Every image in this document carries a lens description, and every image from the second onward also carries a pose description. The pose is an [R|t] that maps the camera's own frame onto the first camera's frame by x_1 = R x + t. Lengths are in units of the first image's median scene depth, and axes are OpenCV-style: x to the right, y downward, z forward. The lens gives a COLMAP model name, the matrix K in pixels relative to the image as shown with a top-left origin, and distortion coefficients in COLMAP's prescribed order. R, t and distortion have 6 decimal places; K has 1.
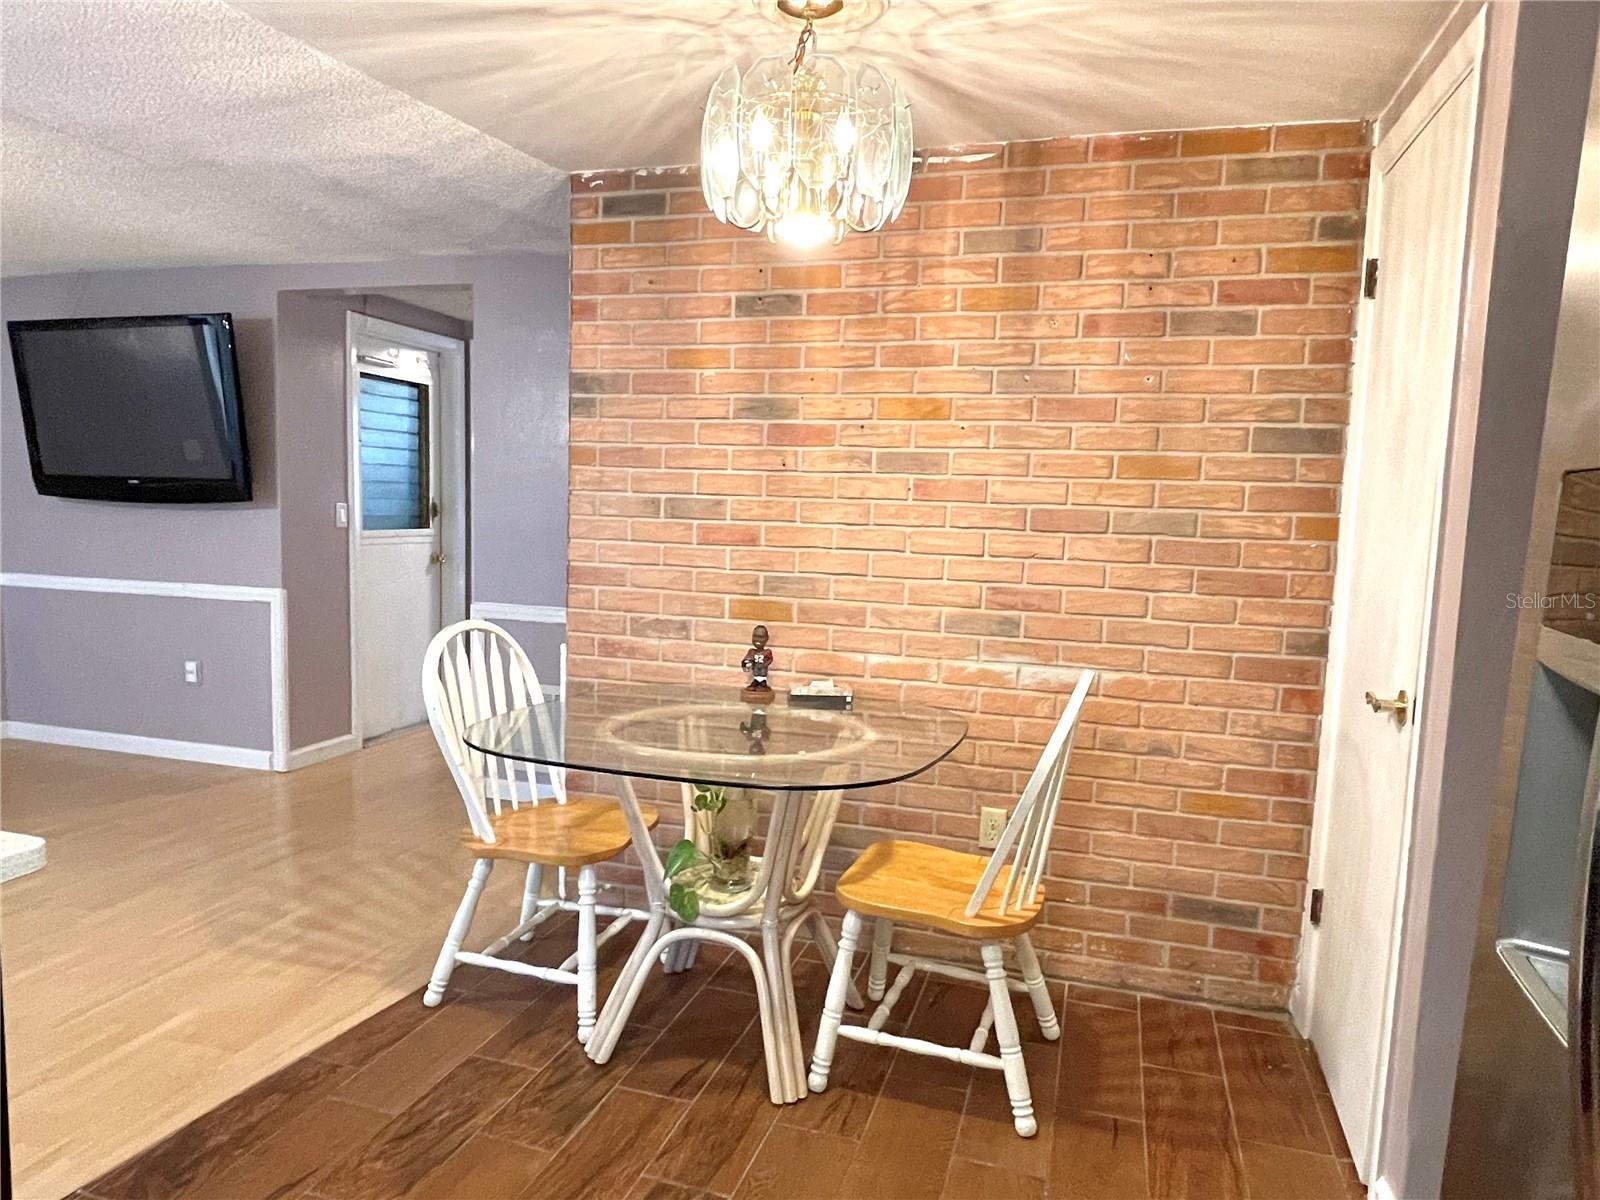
lens RADIAL K [[1028.2, 0, 799.8], [0, 1028.2, 600.6], [0, 0, 1]] dist [0.000163, 0.001386]
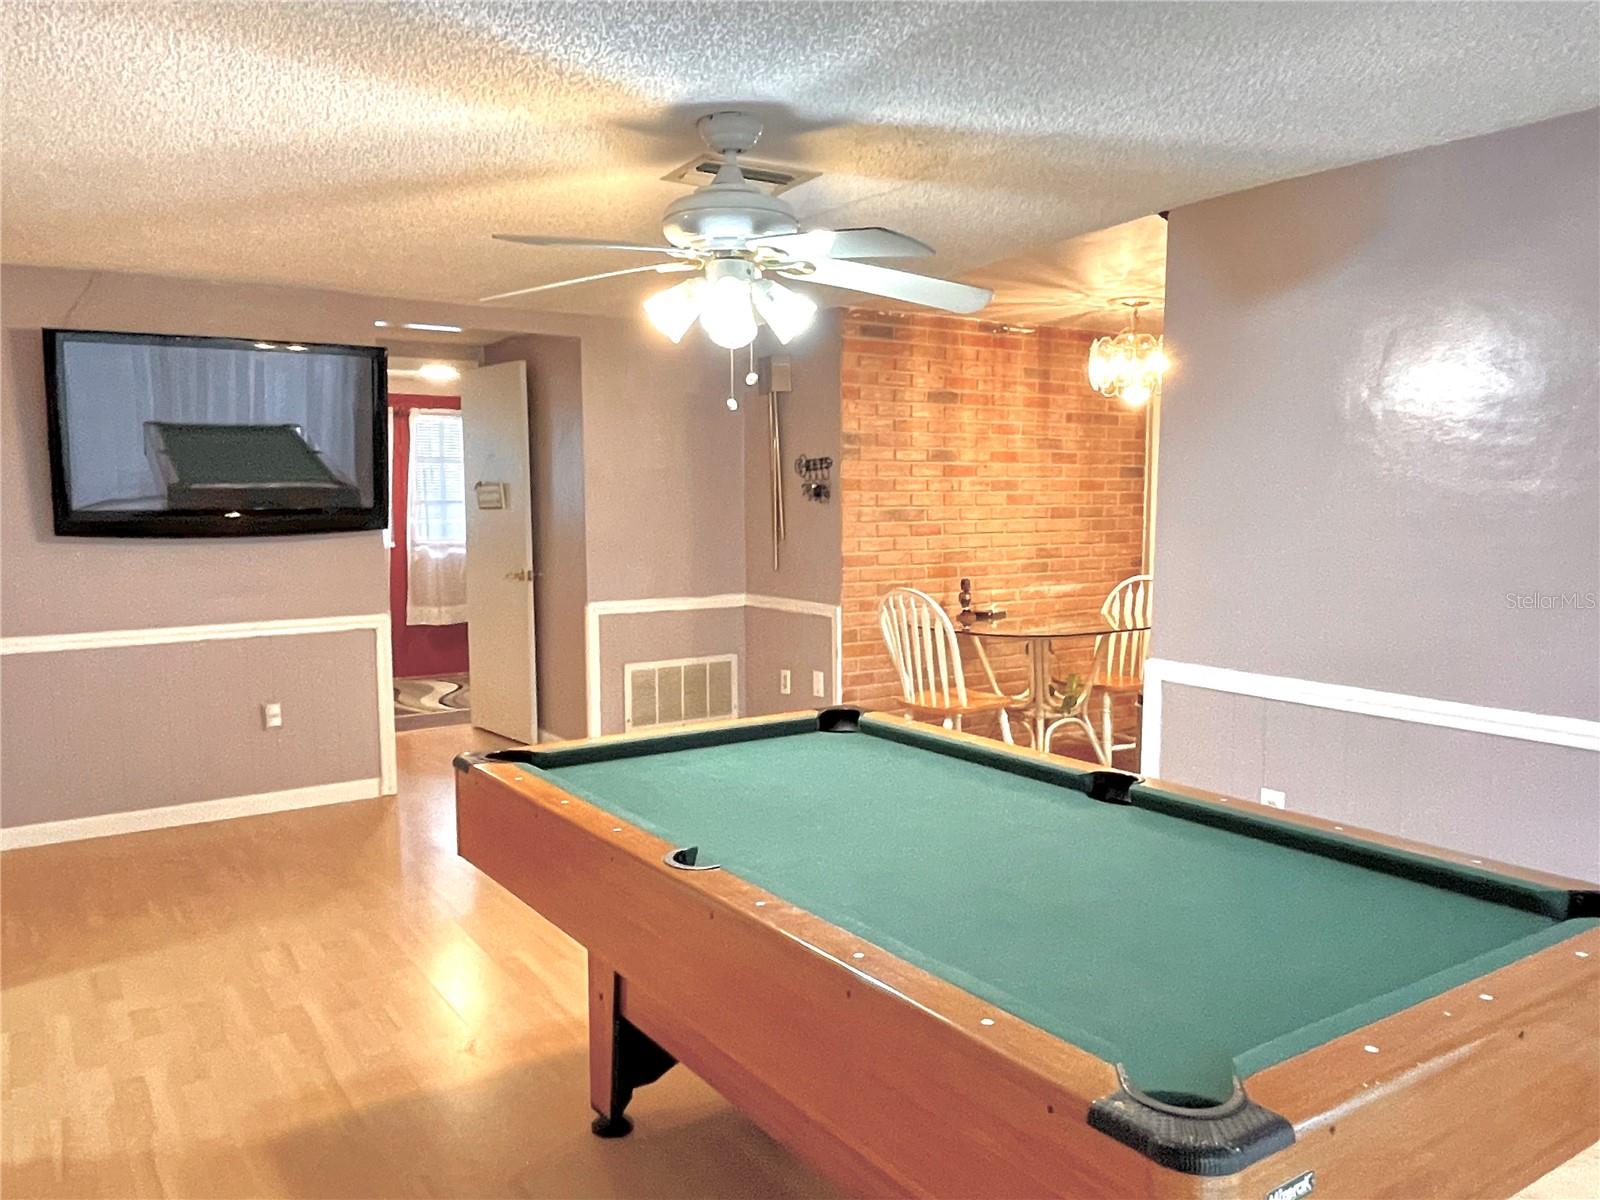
lens RADIAL K [[1248.0, 0, 800.8], [0, 1248.0, 600.1], [0, 0, 1]] dist [0.000547, -0.015223]
pose [[0.629442, -0.099777, 0.770615, -1.918002], [0.097036, 0.994052, 0.049448, -0.074253], [-0.770965, 0.043653, 0.635380, -0.156894]]
